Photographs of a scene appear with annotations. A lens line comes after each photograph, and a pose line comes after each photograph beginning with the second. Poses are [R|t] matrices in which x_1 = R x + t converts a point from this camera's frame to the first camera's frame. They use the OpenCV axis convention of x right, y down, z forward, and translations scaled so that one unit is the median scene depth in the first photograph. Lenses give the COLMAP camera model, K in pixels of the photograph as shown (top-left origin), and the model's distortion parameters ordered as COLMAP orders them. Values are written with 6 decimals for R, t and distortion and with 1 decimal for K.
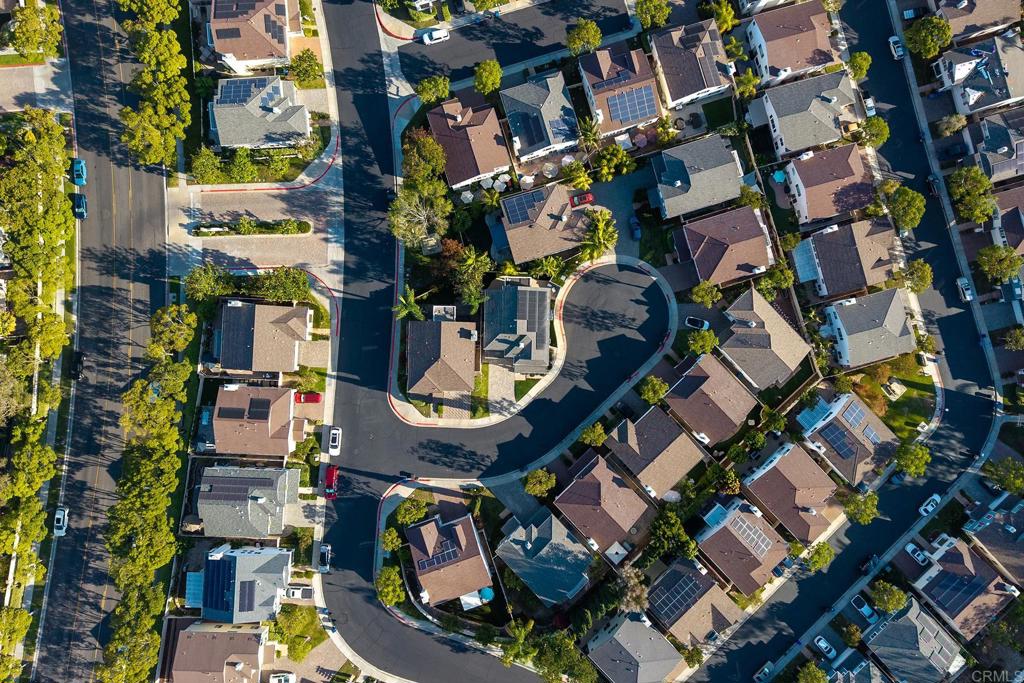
lens RADIAL K [[872.2, 0, 527.2], [0, 872.2, 341.7], [0, 0, 1]] dist [0.135046, -0.269774]
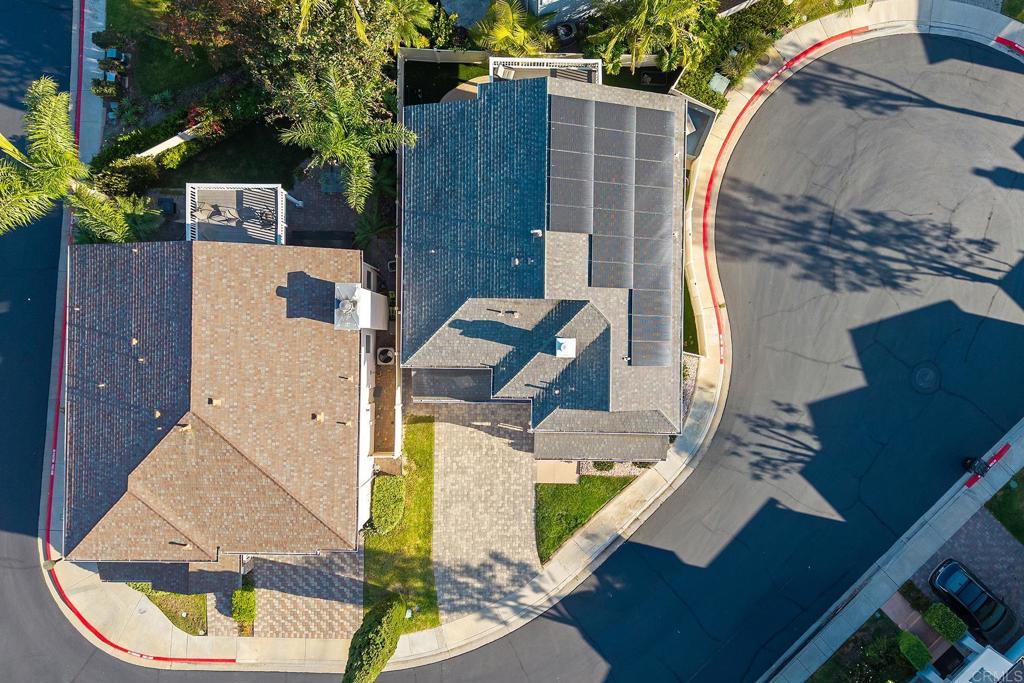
lens RADIAL K [[872.2, 0, 527.2], [0, 872.2, 341.7], [0, 0, 1]] dist [0.135046, -0.269774]
pose [[0.999743, -0.011630, -0.019437, -0.011441], [0.011525, 0.999918, -0.005497, 0.003604], [0.019499, 0.005272, 0.999796, 0.742654]]
